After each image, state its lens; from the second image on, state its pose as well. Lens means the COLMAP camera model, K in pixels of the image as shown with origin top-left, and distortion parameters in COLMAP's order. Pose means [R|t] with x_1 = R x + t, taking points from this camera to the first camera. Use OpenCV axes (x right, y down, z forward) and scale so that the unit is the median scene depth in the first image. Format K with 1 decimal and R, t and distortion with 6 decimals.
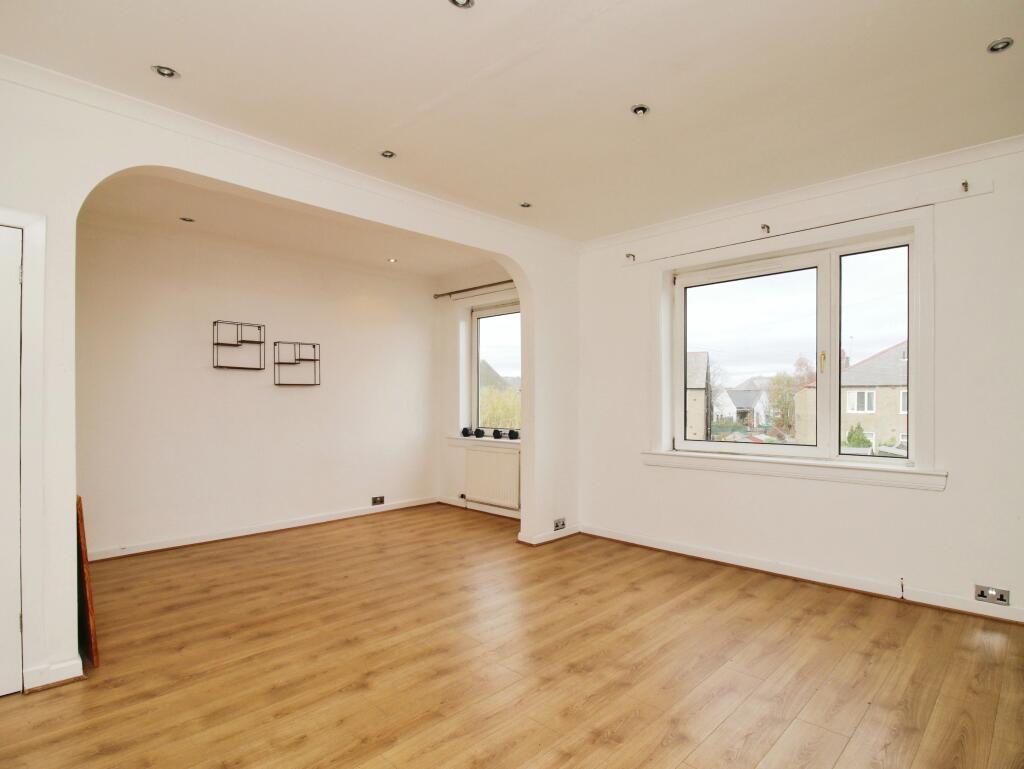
lens RADIAL K [[543.7, 0, 516.2], [0, 543.7, 390.5], [0, 0, 1]] dist [-0.006288, -0.006107]
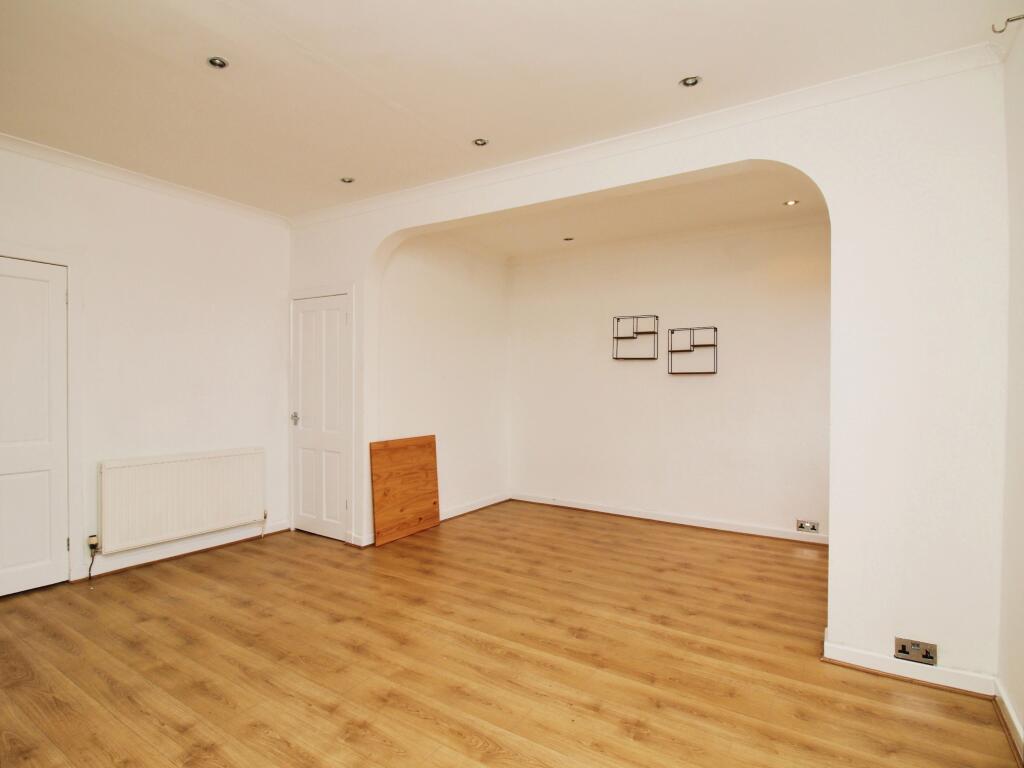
lens RADIAL K [[543.7, 0, 515.4], [0, 543.7, 382.0], [0, 0, 1]] dist [-0.006288, -0.006107]
pose [[0.197185, -0.001156, -0.980366, 0.597807], [0.003573, 0.999994, -0.000461, 0.004795], [0.980360, -0.003412, 0.197188, 0.689654]]
